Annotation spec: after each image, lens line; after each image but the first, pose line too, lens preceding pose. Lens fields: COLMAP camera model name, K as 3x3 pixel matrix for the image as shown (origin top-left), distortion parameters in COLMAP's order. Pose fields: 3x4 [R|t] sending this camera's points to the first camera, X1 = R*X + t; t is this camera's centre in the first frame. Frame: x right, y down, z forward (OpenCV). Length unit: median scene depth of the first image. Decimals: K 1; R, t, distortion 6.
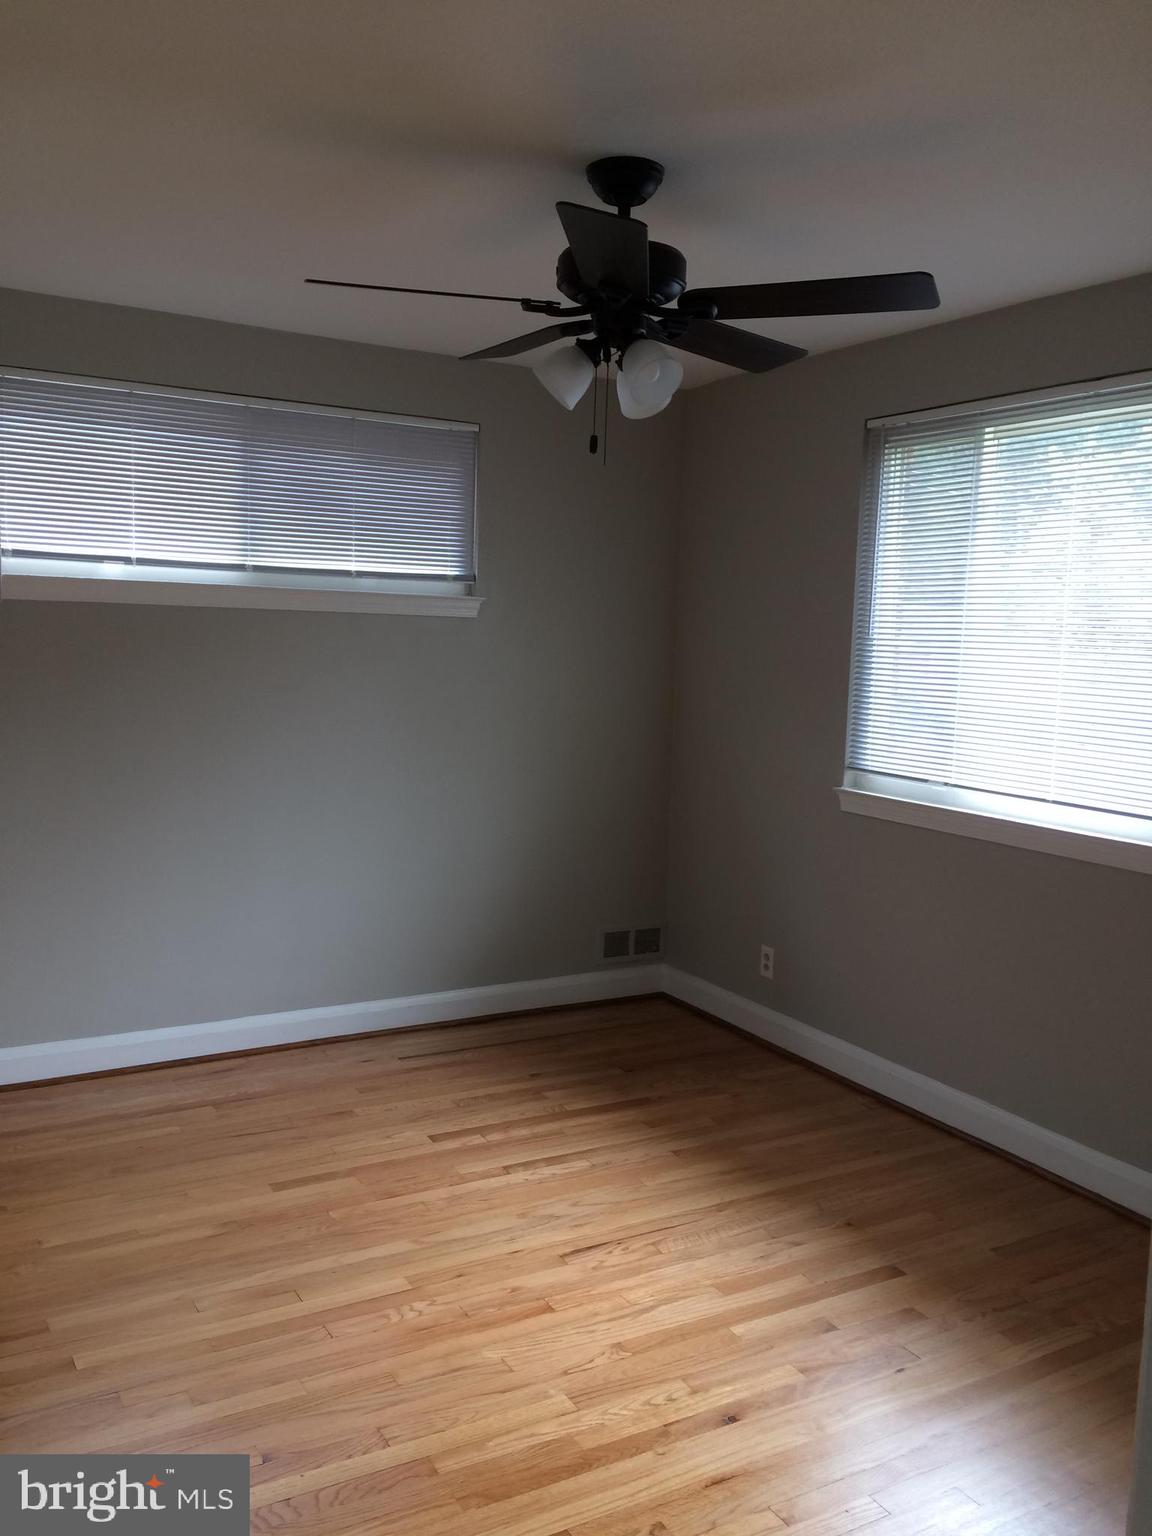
lens RADIAL K [[1304.4, 0, 575.3], [0, 1304.4, 763.5], [0, 0, 1]] dist [0.020888, -0.014911]
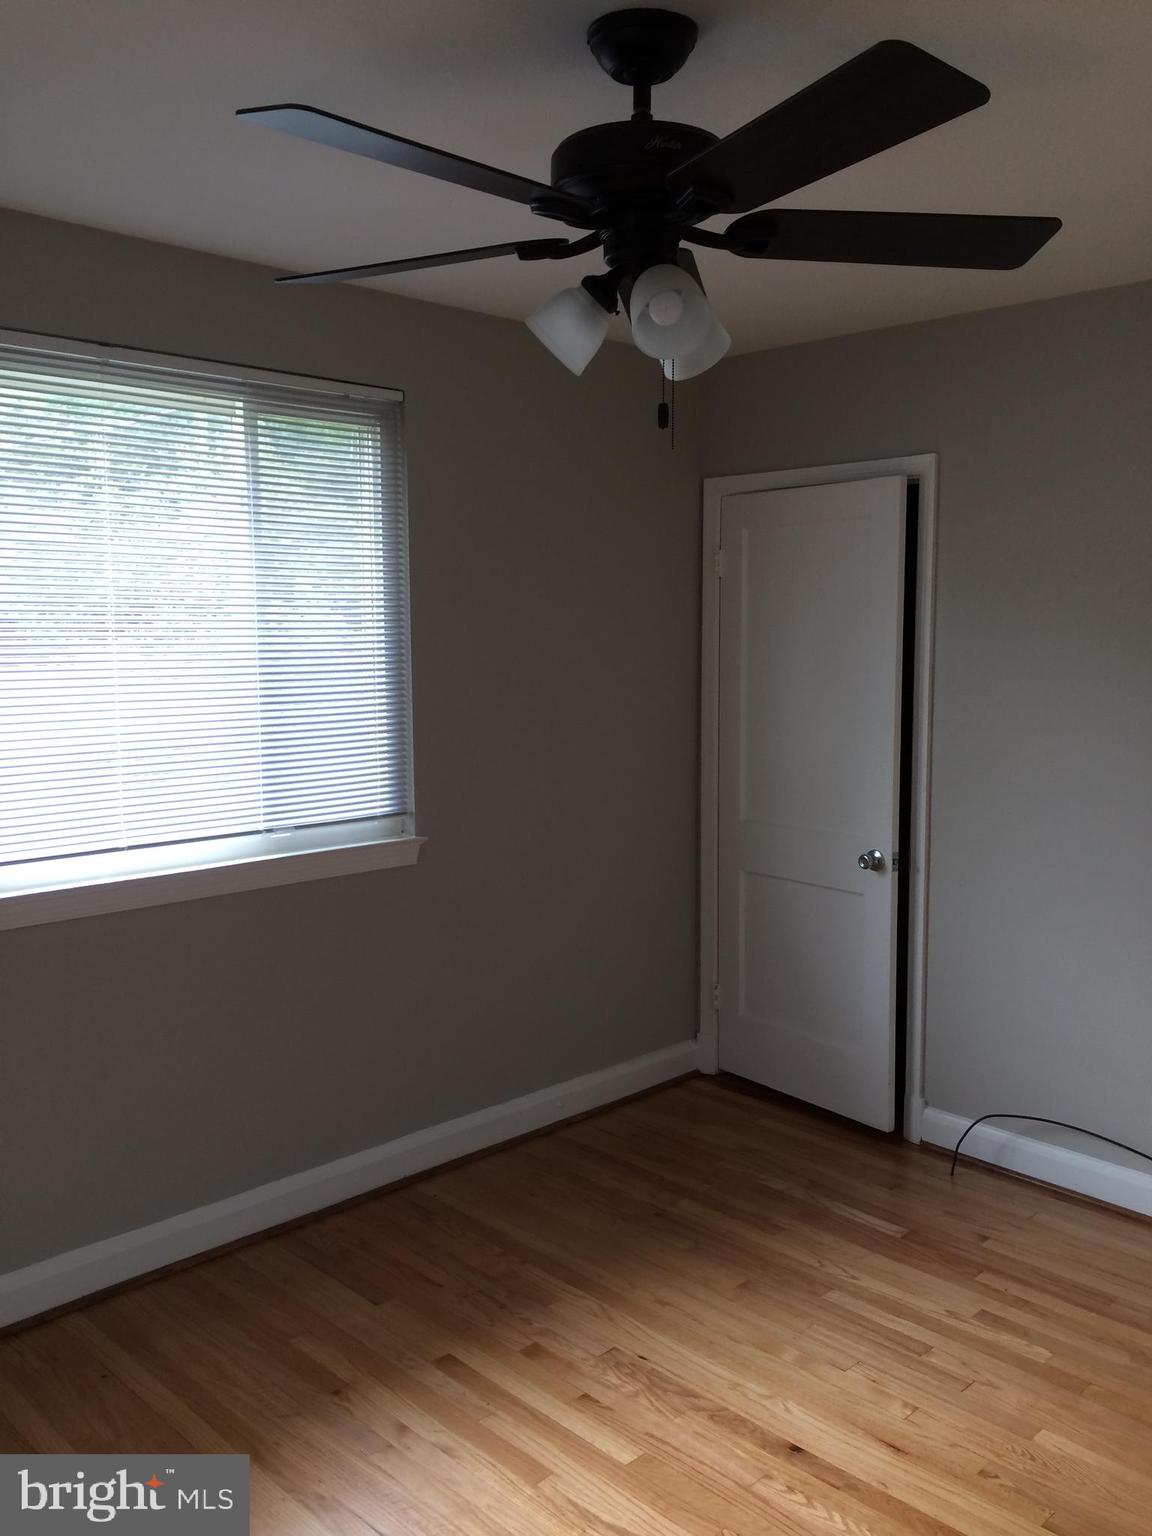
lens RADIAL K [[1304.4, 0, 582.4], [0, 1304.4, 758.9], [0, 0, 1]] dist [0.020888, -0.014911]
pose [[-0.237778, -0.131740, 0.962344, -0.599995], [0.101548, 0.981959, 0.159516, -0.155774], [-0.965997, 0.135654, -0.220110, 1.067205]]
